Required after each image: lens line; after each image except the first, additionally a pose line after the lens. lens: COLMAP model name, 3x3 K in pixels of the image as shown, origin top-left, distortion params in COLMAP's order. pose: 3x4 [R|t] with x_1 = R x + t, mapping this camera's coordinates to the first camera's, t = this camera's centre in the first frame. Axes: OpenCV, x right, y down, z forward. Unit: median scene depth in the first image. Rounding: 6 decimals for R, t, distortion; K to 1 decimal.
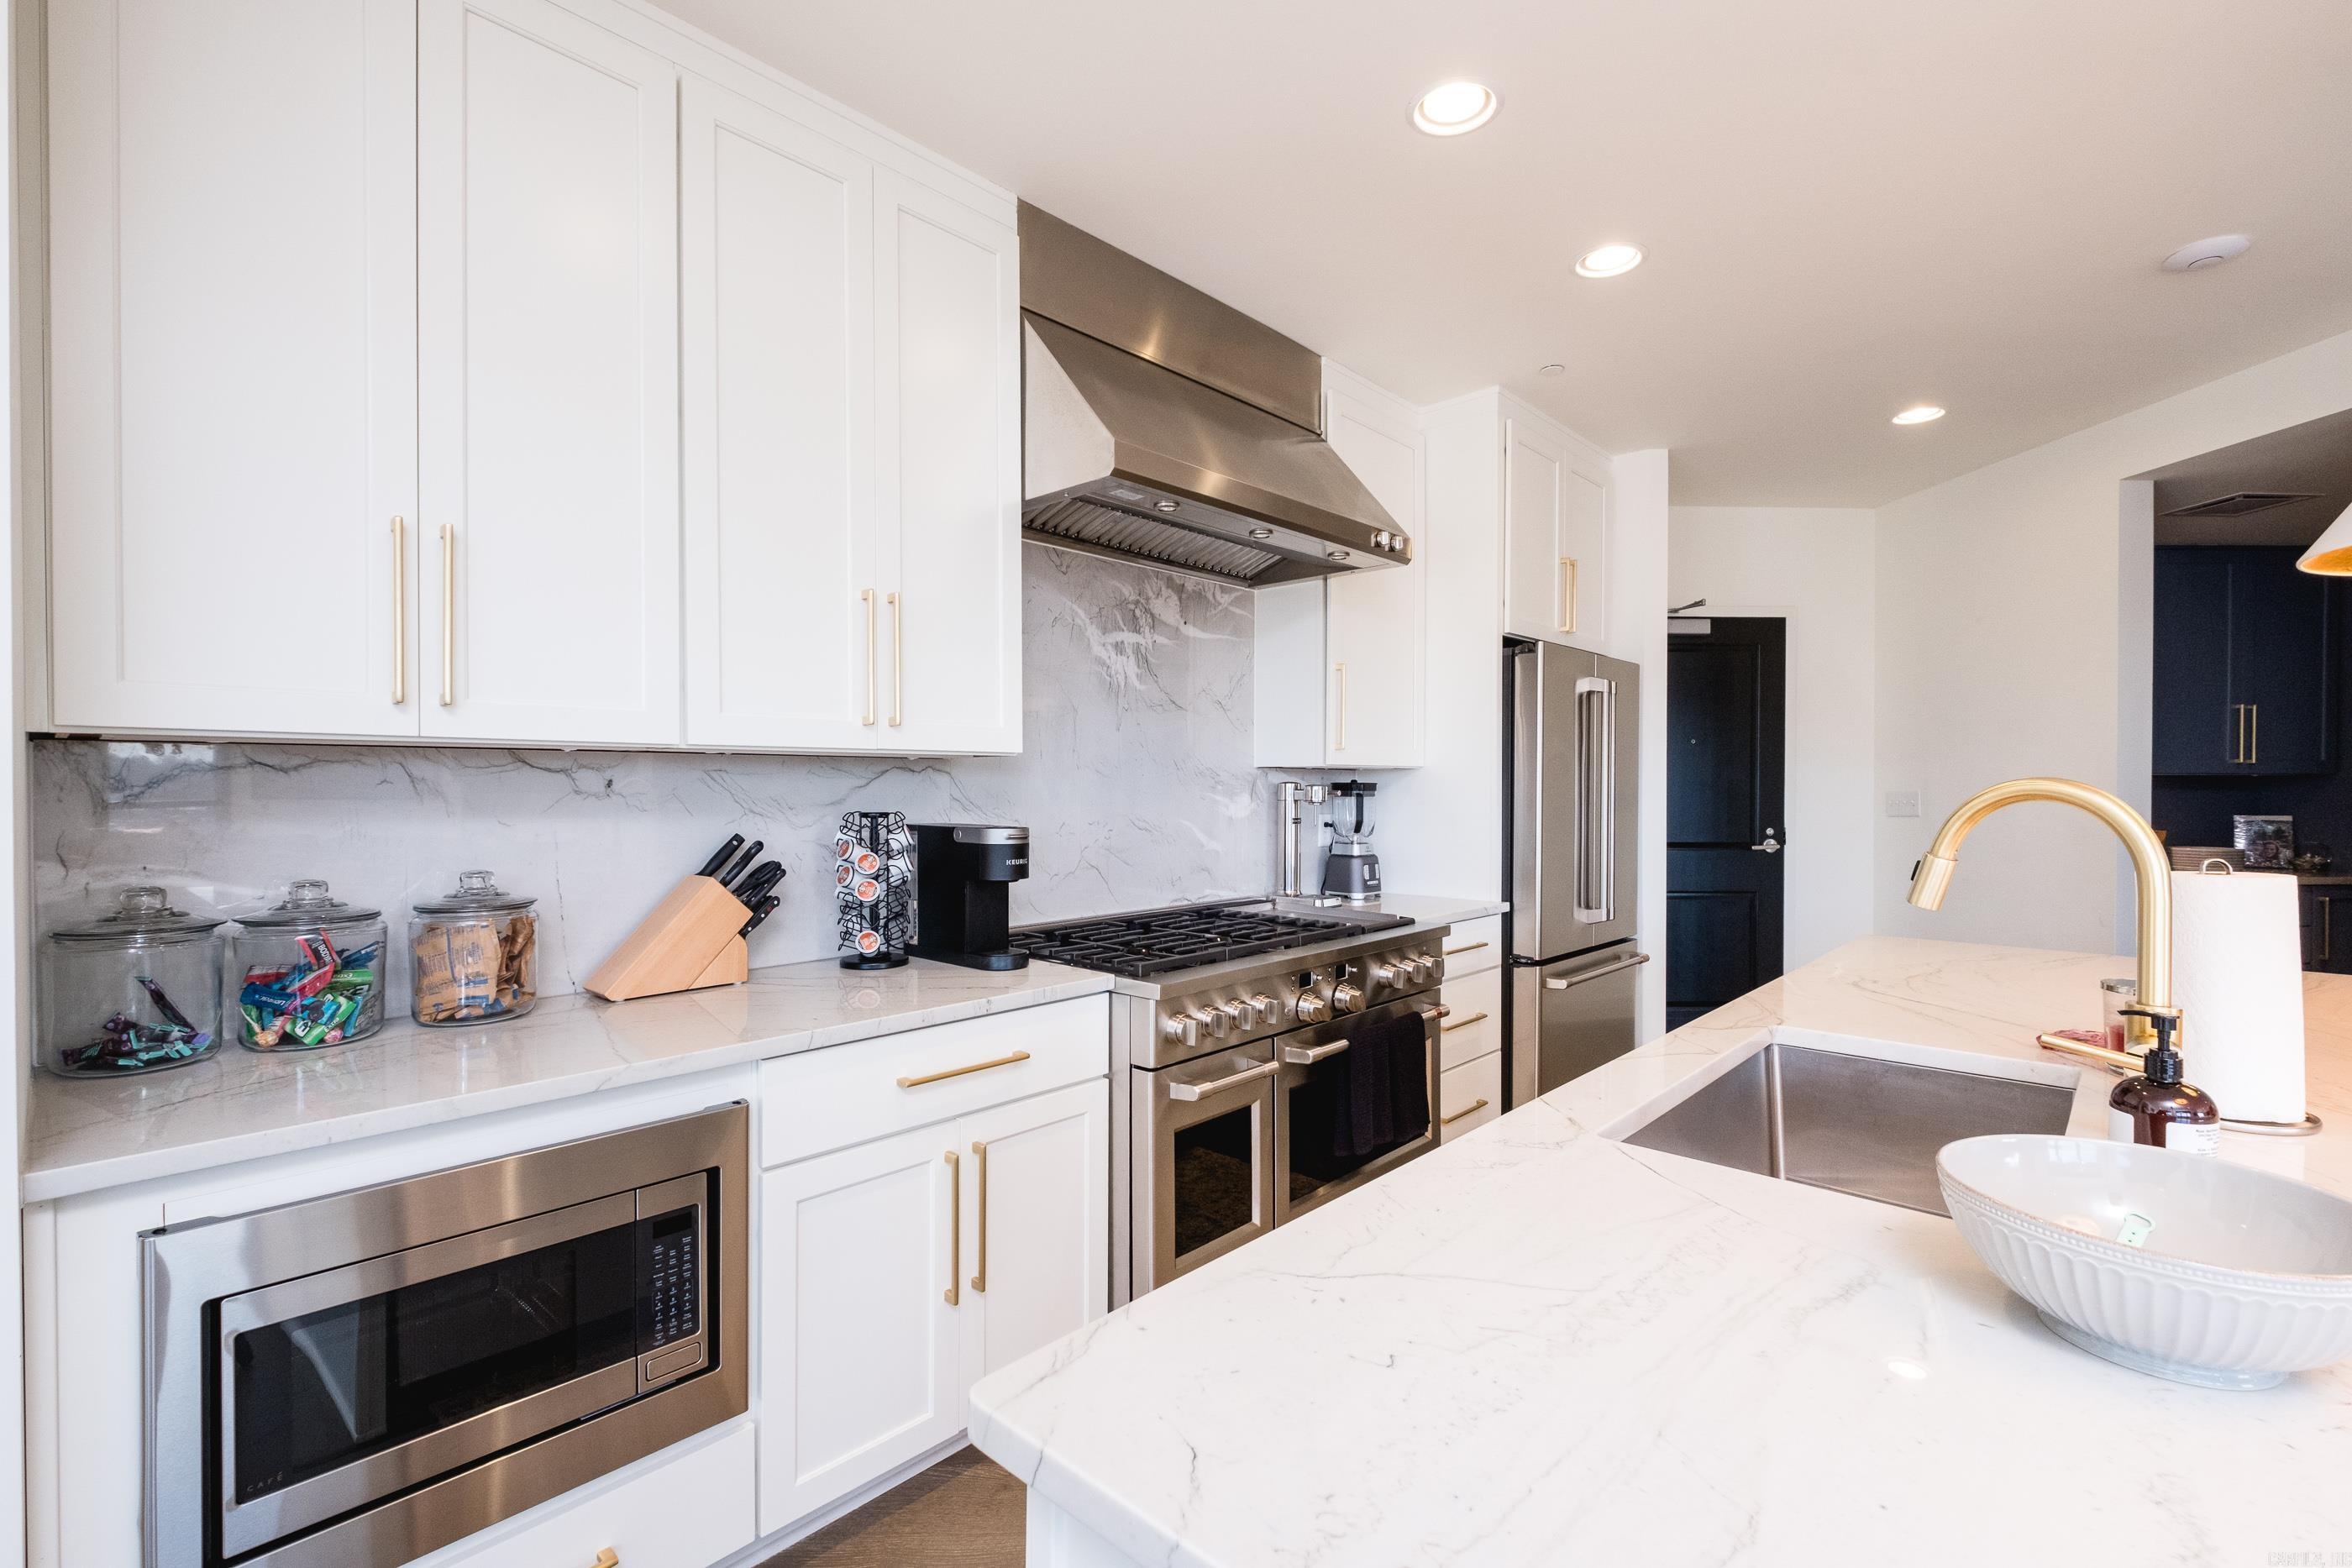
lens RADIAL K [[1043.2, 0, 1187.6], [0, 1043.2, 779.9], [0, 0, 1]] dist [0.001754, 0.000059]
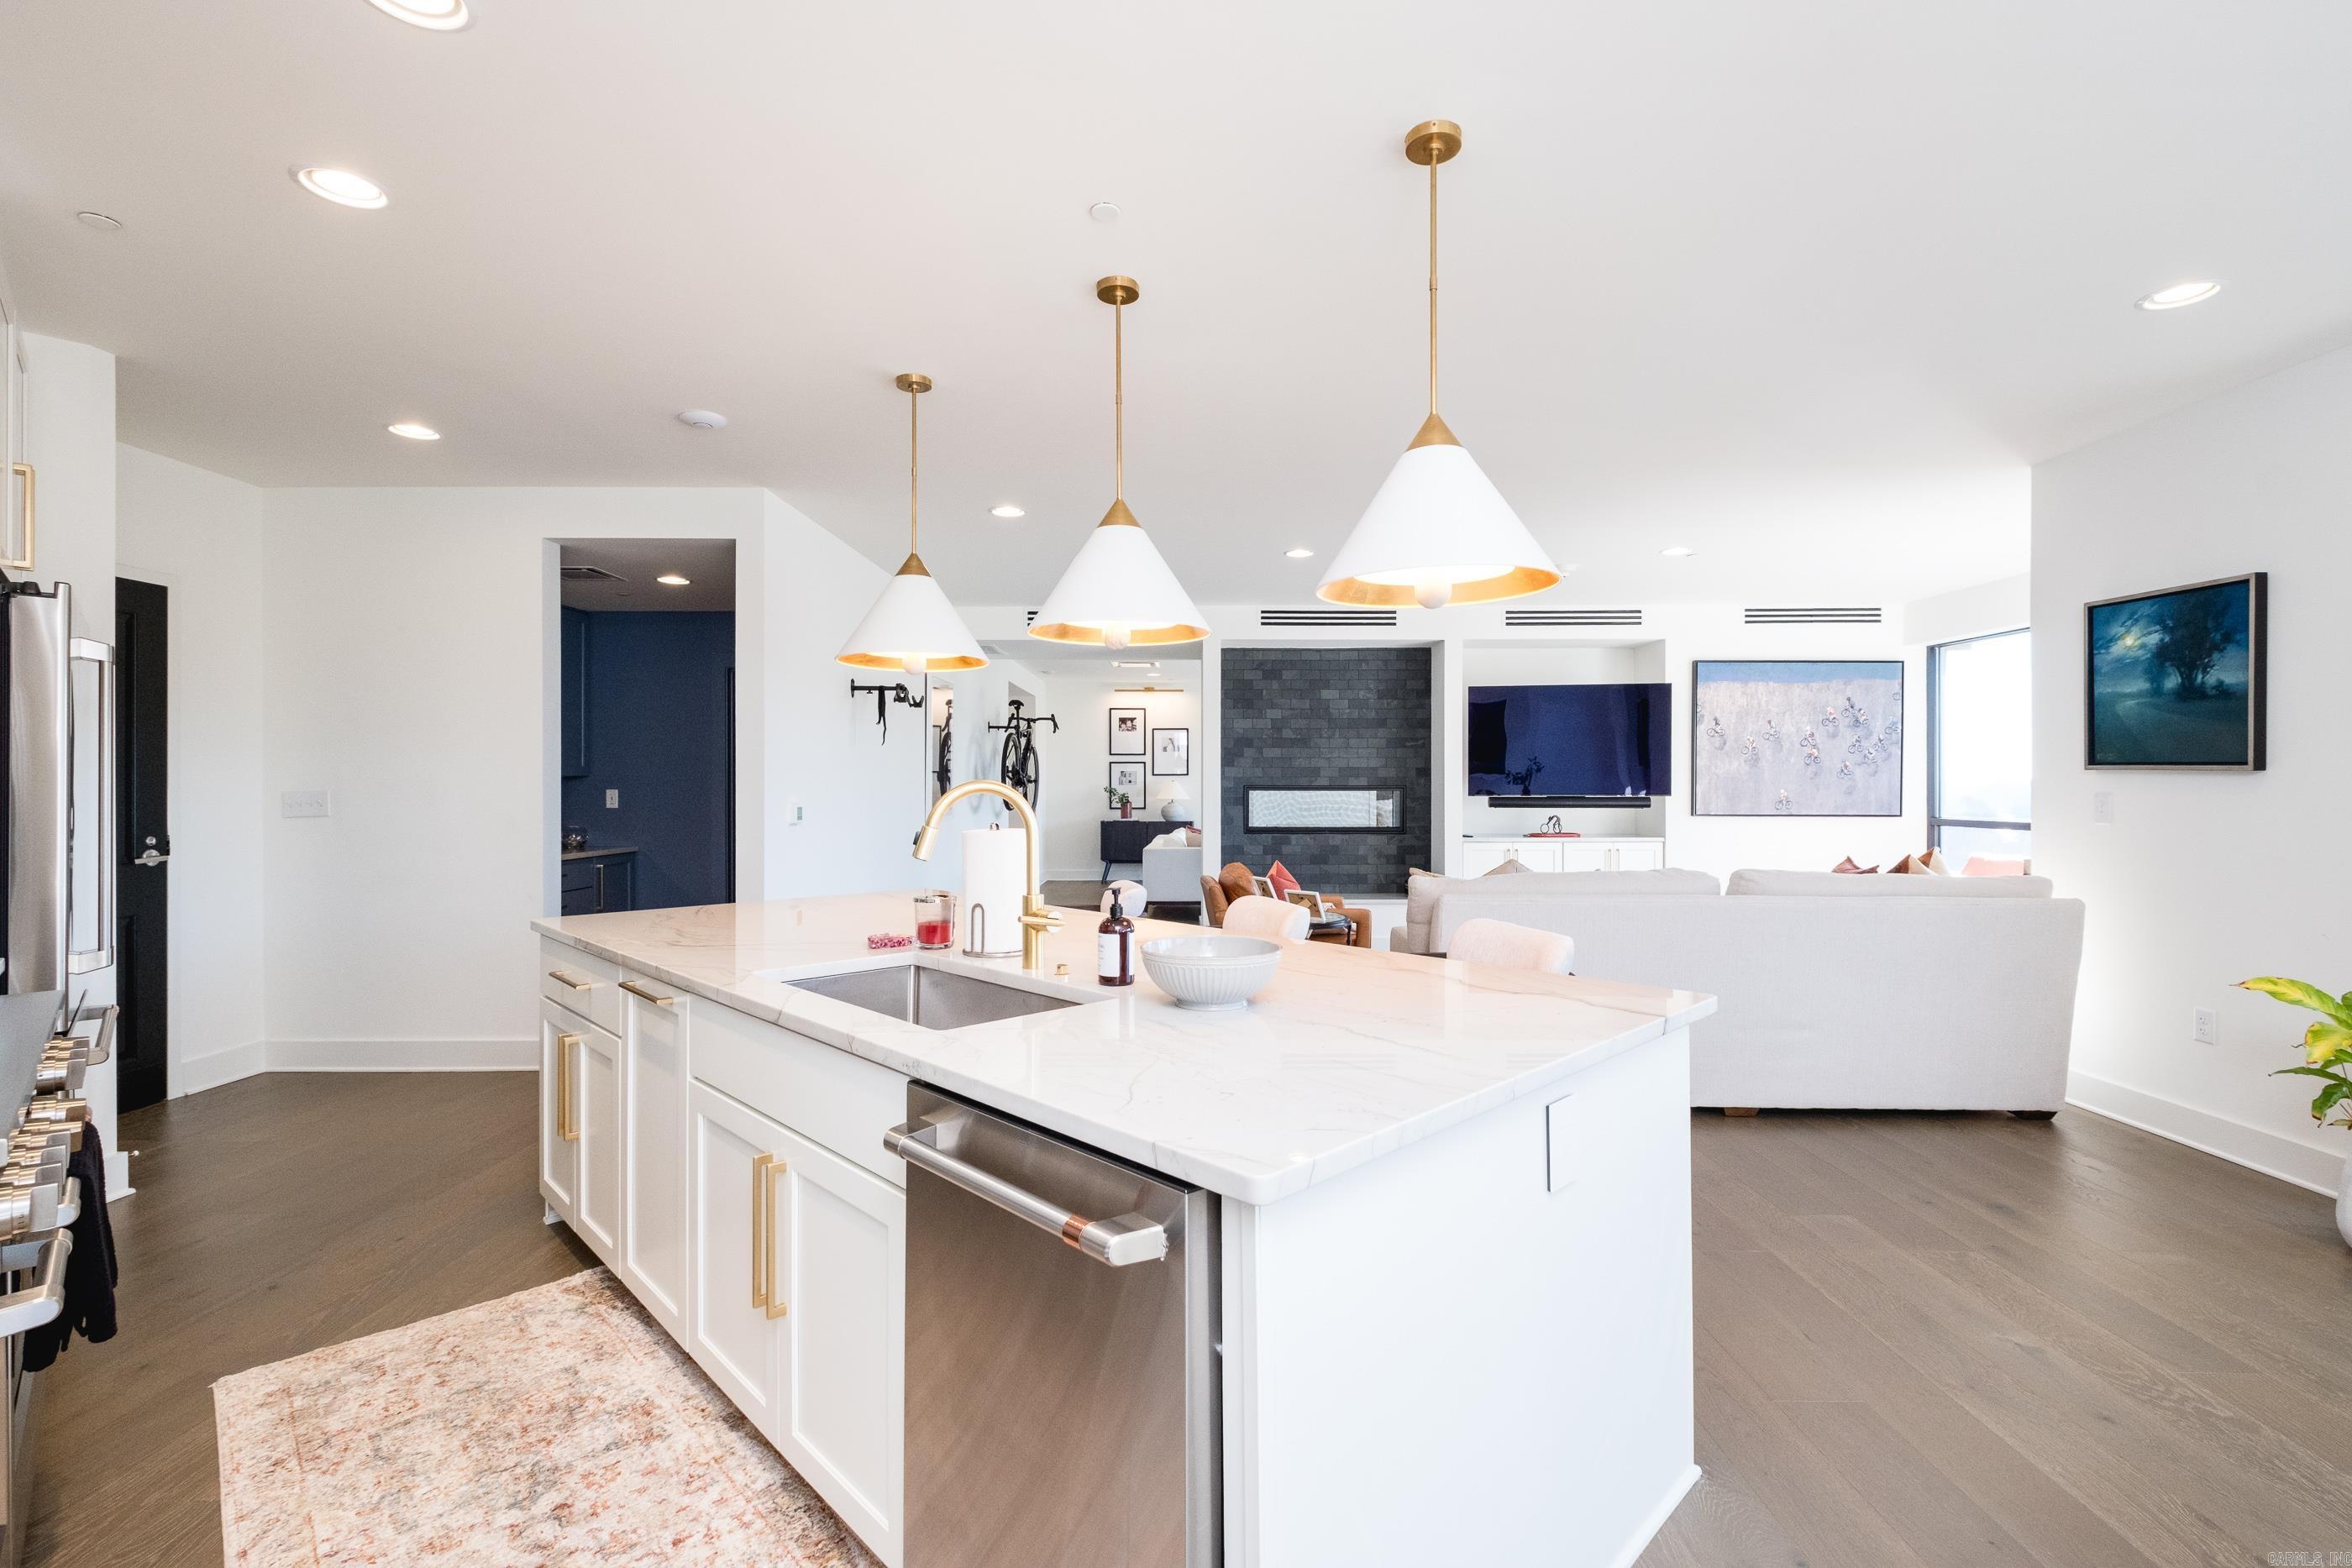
lens RADIAL K [[1042.3, 0, 1179.2], [0, 1042.3, 782.9], [0, 0, 1]] dist [0.000298, -0.000210]
pose [[0.051382, 0.000695, 0.998679, -0.399096], [-0.003713, 0.999993, -0.000504, 0.000693], [-0.998672, -0.003682, 0.051385, 0.235498]]
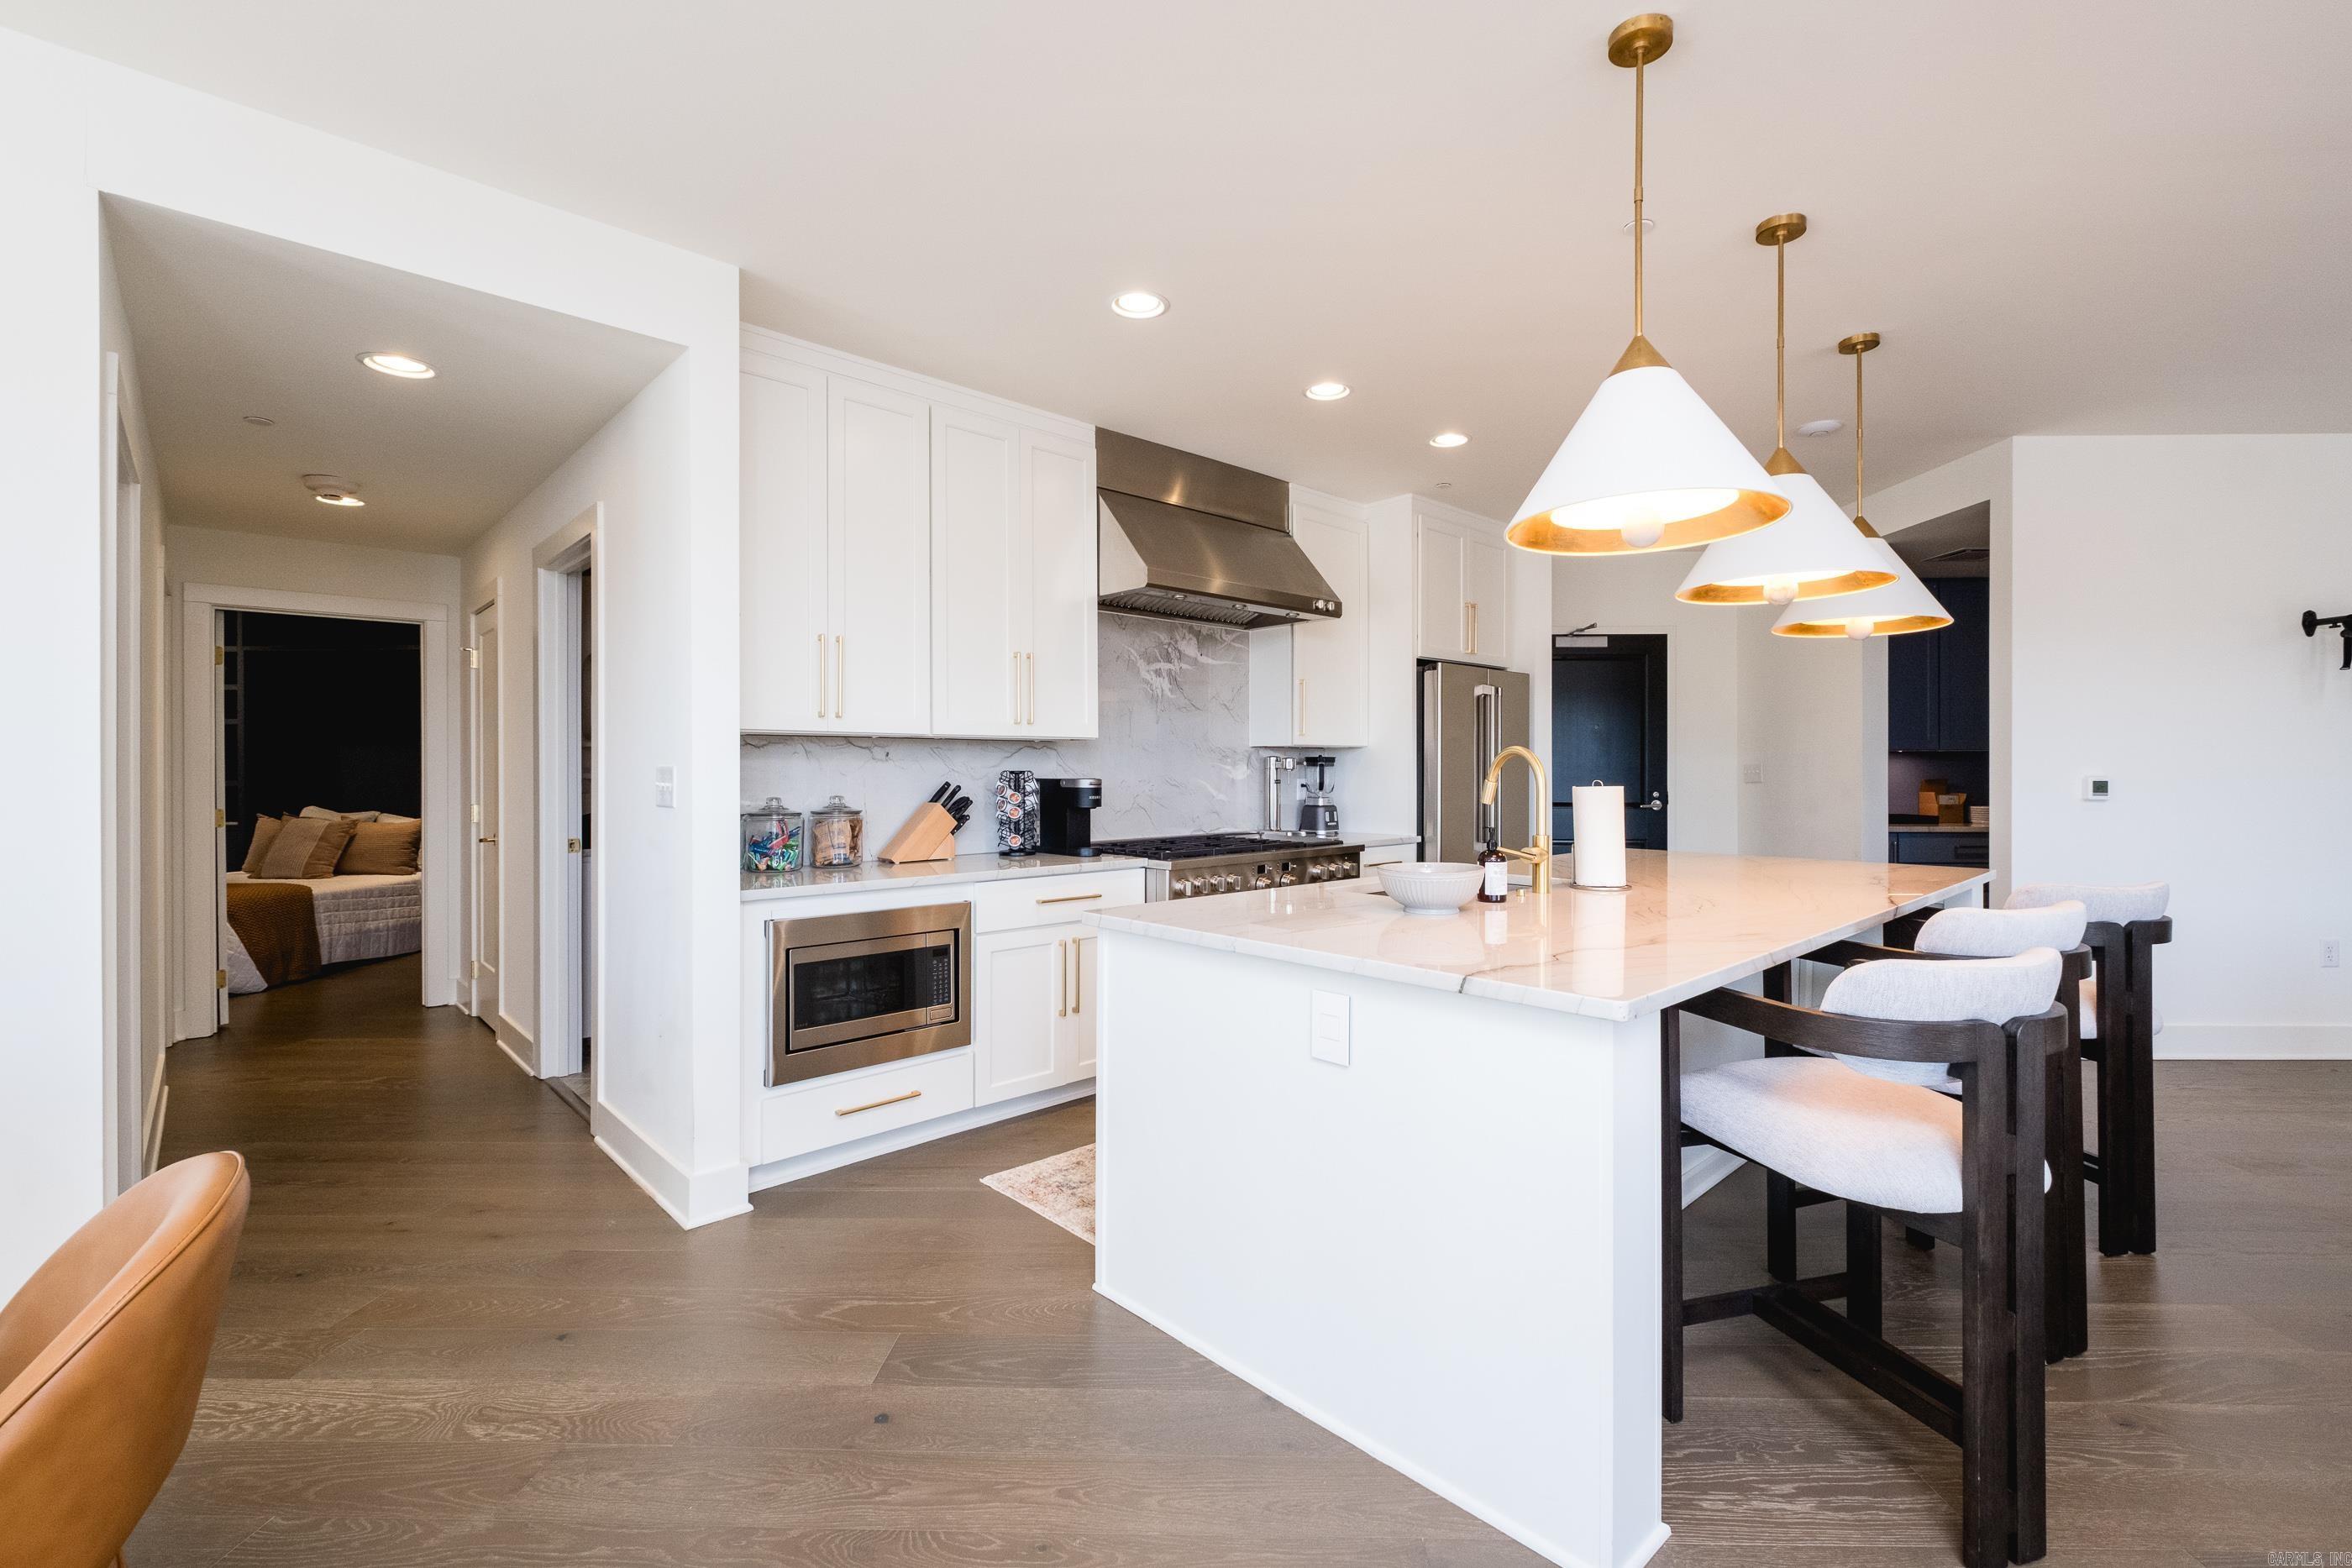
lens RADIAL K [[1017.1, 0, 1197.7], [0, 1017.1, 761.1], [0, 0, 1]] dist [0.000224, 0.000186]
pose [[0.997939, -0.002747, -0.064110, 0.097975], [0.002554, 0.999992, -0.003091, 0.015629], [0.064118, 0.002921, 0.997938, -0.575928]]
